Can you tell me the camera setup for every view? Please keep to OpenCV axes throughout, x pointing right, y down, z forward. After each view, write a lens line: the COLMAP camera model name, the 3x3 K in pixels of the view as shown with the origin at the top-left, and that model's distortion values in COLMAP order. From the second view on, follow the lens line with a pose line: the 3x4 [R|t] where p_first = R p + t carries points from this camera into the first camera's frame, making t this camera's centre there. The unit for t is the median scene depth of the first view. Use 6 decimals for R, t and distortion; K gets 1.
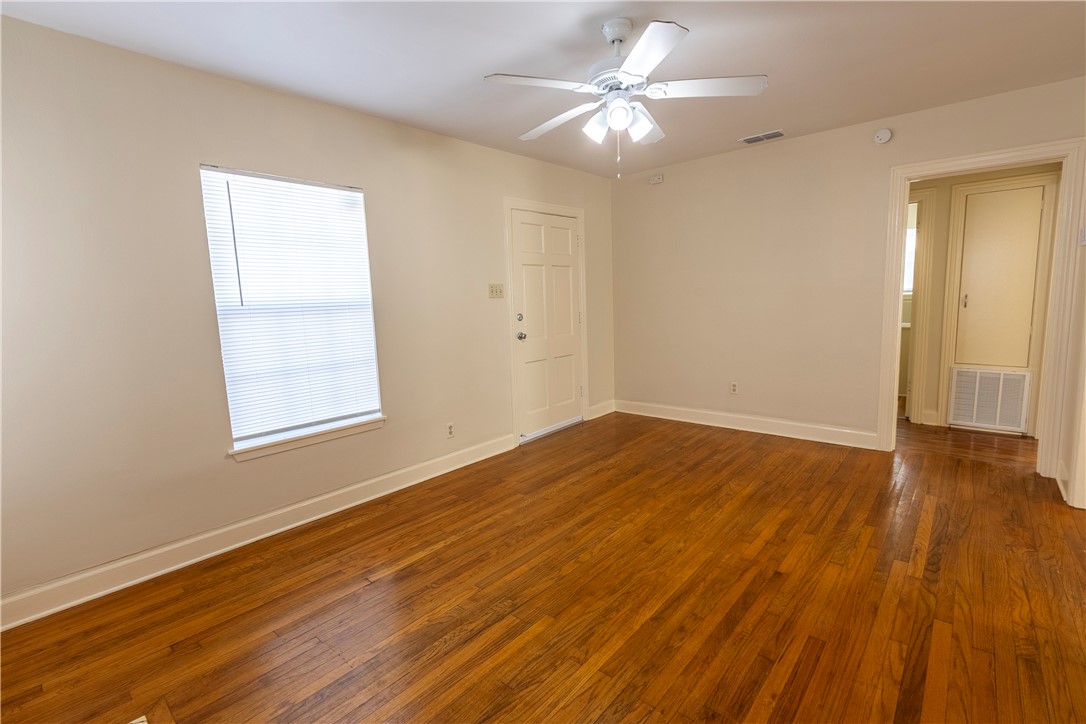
lens RADIAL K [[491.2, 0, 544.1], [0, 491.2, 363.4], [0, 0, 1]] dist [-0.000371, -0.000180]
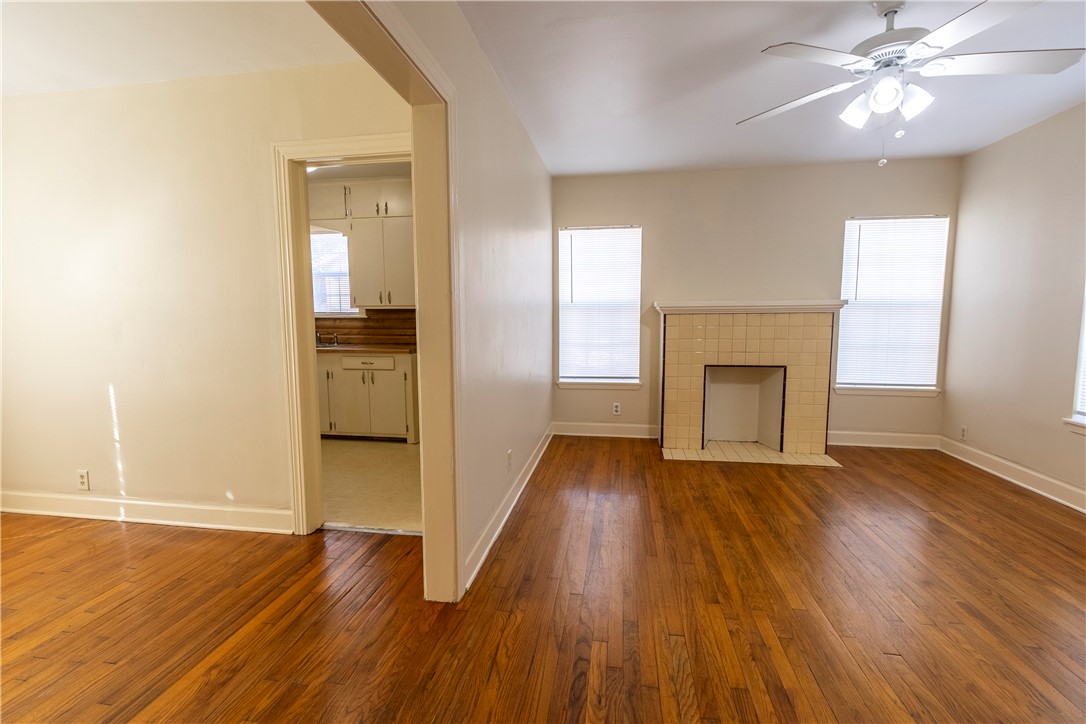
lens RADIAL K [[489.8, 0, 538.0], [0, 489.8, 363.7], [0, 0, 1]] dist [0.001009, 0.000018]
pose [[-0.851264, 0.095158, -0.516038, 0.910816], [-0.028610, 0.973540, 0.226717, -0.158731], [0.523958, 0.207759, -0.826017, 1.139279]]
